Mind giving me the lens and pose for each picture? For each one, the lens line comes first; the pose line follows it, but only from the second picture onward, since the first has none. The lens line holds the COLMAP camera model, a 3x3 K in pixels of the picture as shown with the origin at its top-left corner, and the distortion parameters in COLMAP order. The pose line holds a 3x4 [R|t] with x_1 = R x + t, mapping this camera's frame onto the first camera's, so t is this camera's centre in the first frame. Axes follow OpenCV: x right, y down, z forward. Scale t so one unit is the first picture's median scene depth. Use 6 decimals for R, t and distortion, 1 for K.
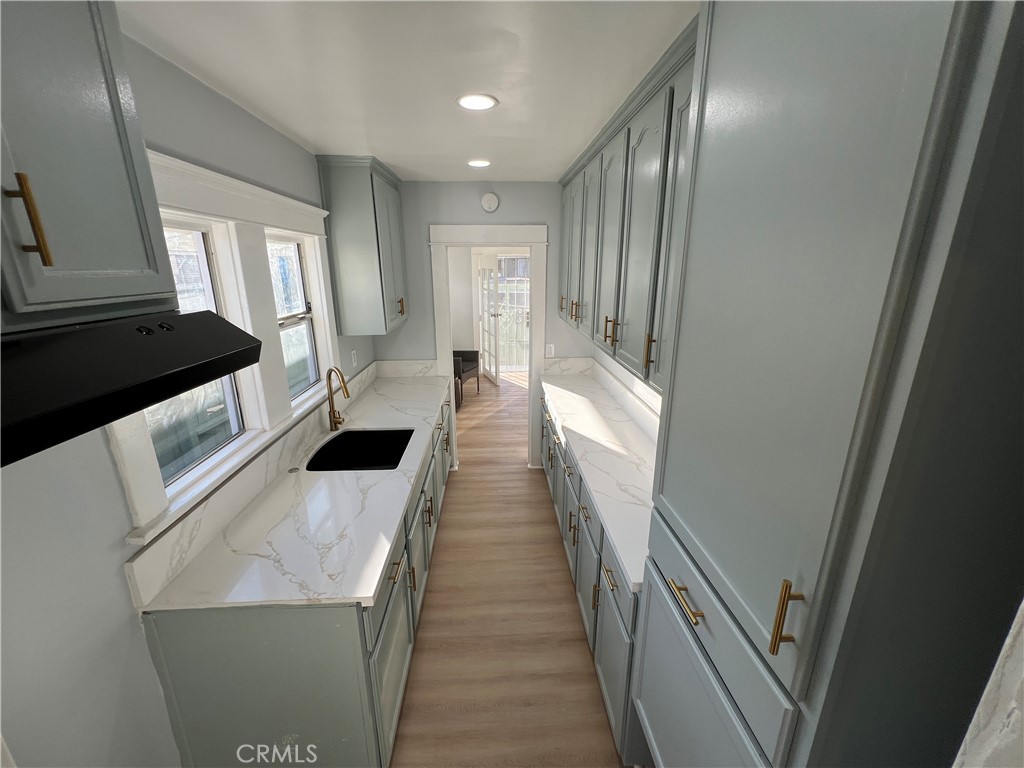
lens RADIAL K [[414.0, 0, 512.0], [0, 414.0, 384.0], [0, 0, 1]] dist [-0.003077, -0.000076]
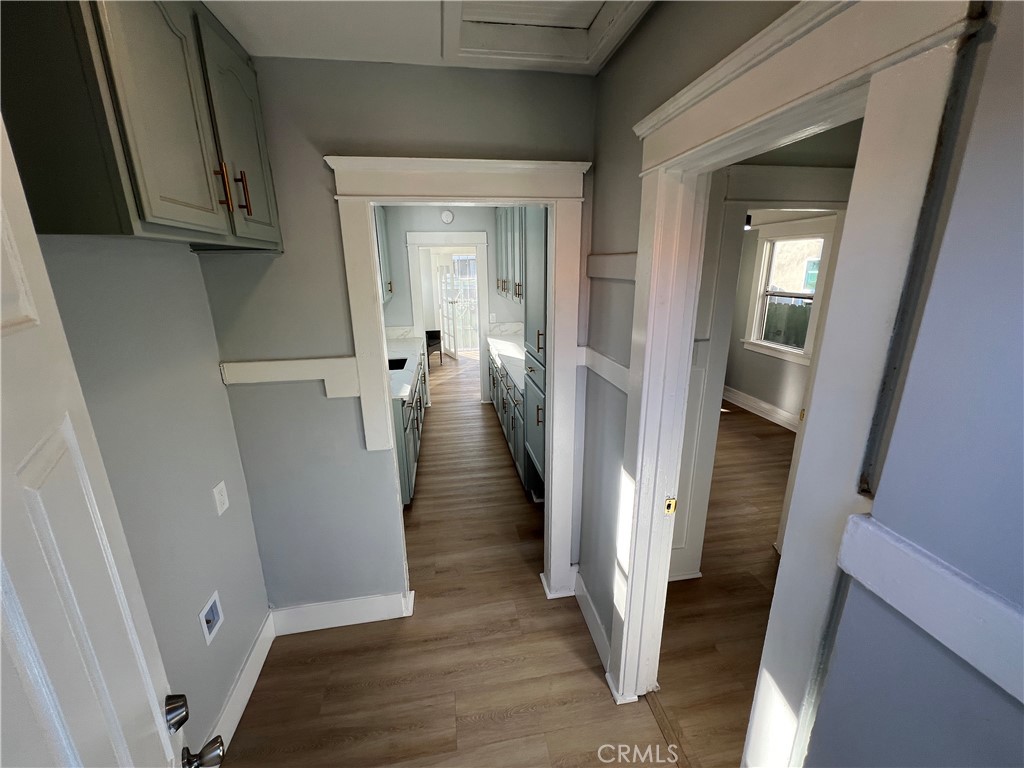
lens RADIAL K [[414.0, 0, 512.0], [0, 414.0, 384.0], [0, 0, 1]] dist [-0.003077, -0.000076]
pose [[0.994026, -0.039940, 0.101578, 0.002875], [0.040508, 0.999173, -0.003529, 0.171218], [-0.101353, 0.007622, 0.994821, -0.485782]]
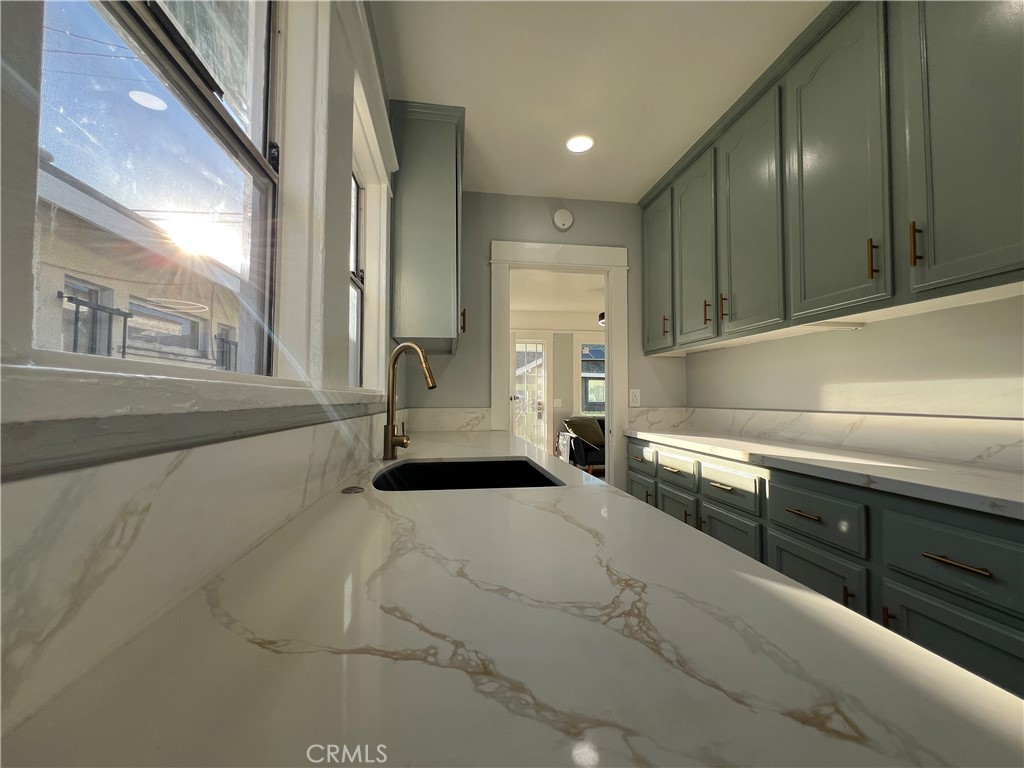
lens RADIAL K [[414.0, 0, 512.0], [0, 414.0, 384.0], [0, 0, 1]] dist [-0.003077, -0.000076]
pose [[0.995365, 0.007654, 0.095860, -0.229434], [0.022398, 0.950961, -0.308499, 0.140183], [-0.093520, 0.309216, 0.946382, 0.295737]]
